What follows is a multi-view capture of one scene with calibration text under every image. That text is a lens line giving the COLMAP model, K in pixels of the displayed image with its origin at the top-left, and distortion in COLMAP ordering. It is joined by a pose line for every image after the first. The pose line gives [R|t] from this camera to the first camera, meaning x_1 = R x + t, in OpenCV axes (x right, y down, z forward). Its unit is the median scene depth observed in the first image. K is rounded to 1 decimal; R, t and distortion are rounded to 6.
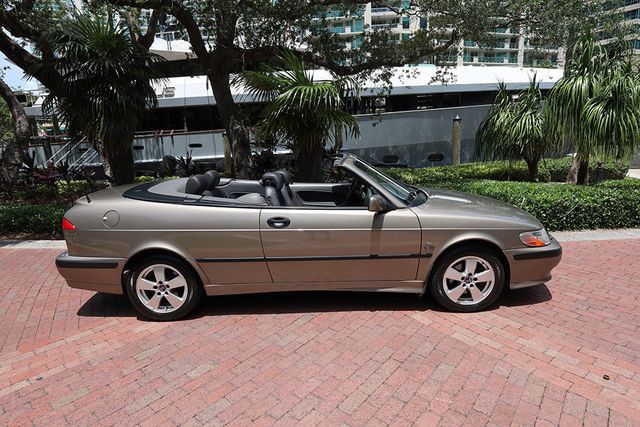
lens RADIAL K [[385.7, 0, 316.5], [0, 385.7, 229.6], [0, 0, 1]] dist [-0.005323, 0.001847]
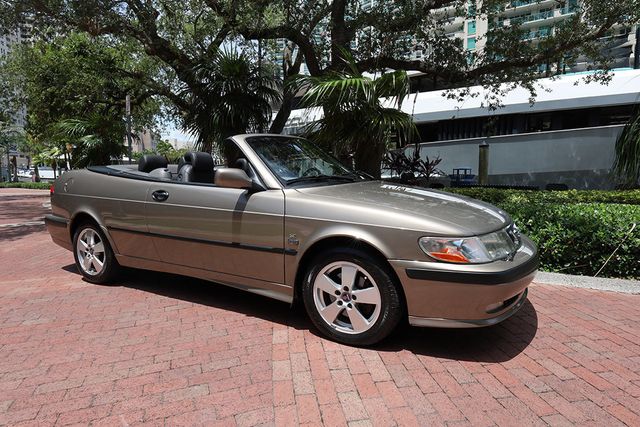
lens RADIAL K [[385.7, 0, 315.0], [0, 385.7, 218.8], [0, 0, 1]] dist [-0.005323, 0.001847]
pose [[0.864926, 0.086963, -0.494308, 0.691478], [-0.135972, 0.988644, -0.063989, 0.044522], [0.483130, 0.122558, 0.866929, 0.353098]]
